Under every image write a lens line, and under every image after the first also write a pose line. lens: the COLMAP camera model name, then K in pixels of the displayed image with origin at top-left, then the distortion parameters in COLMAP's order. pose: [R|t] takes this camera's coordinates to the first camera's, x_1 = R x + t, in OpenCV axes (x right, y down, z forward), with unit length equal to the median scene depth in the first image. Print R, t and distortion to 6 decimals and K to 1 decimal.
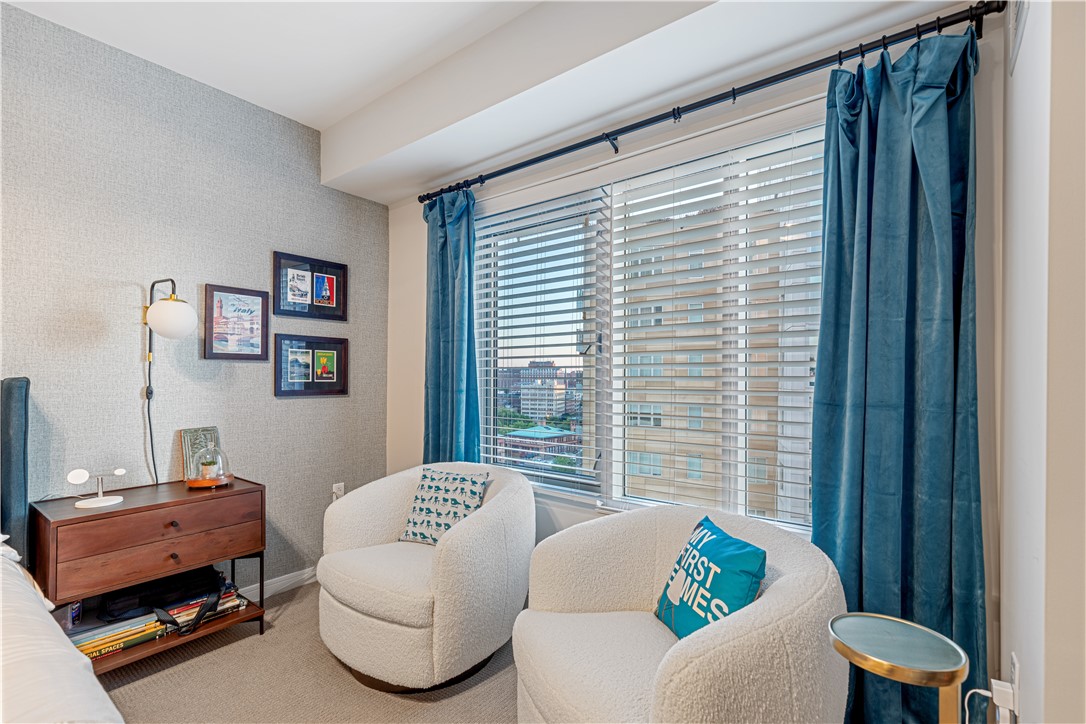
lens RADIAL K [[495.0, 0, 541.5], [0, 495.0, 389.5], [0, 0, 1]] dist [0.003709, 0.000751]
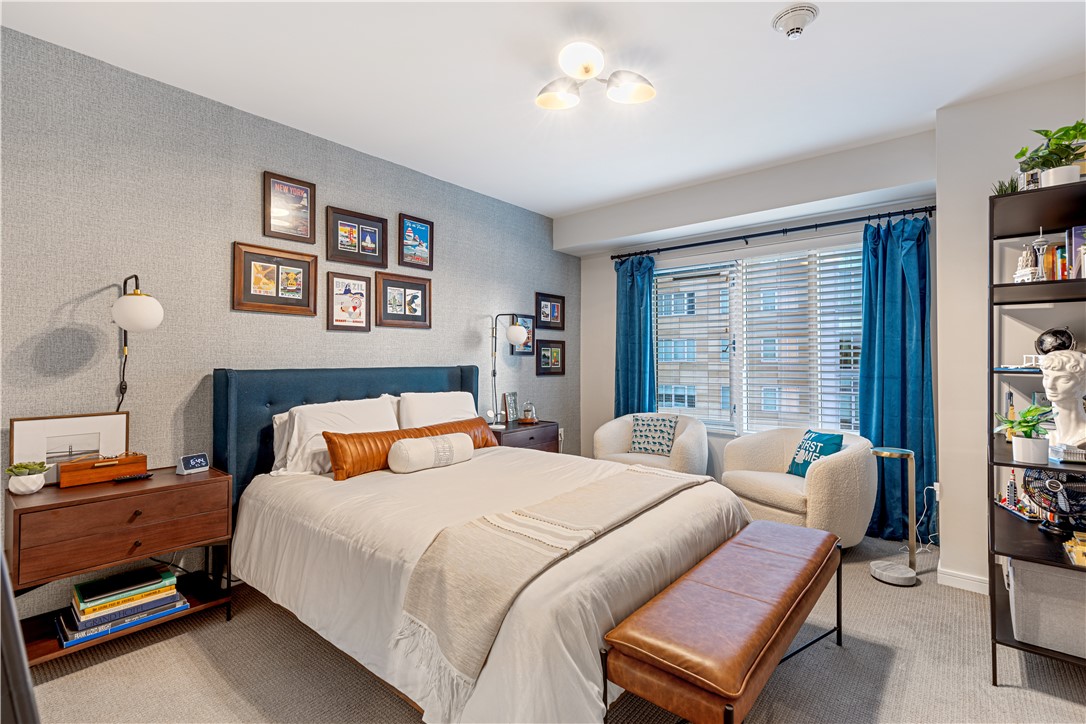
lens RADIAL K [[495.3, 0, 543.0], [0, 495.3, 362.0], [0, 0, 1]] dist [-0.000357, -0.000253]
pose [[0.999131, -0.004074, -0.041469, -0.546850], [0.003189, 0.999767, -0.021368, 0.003987], [0.041547, 0.021217, 0.998911, -0.898551]]
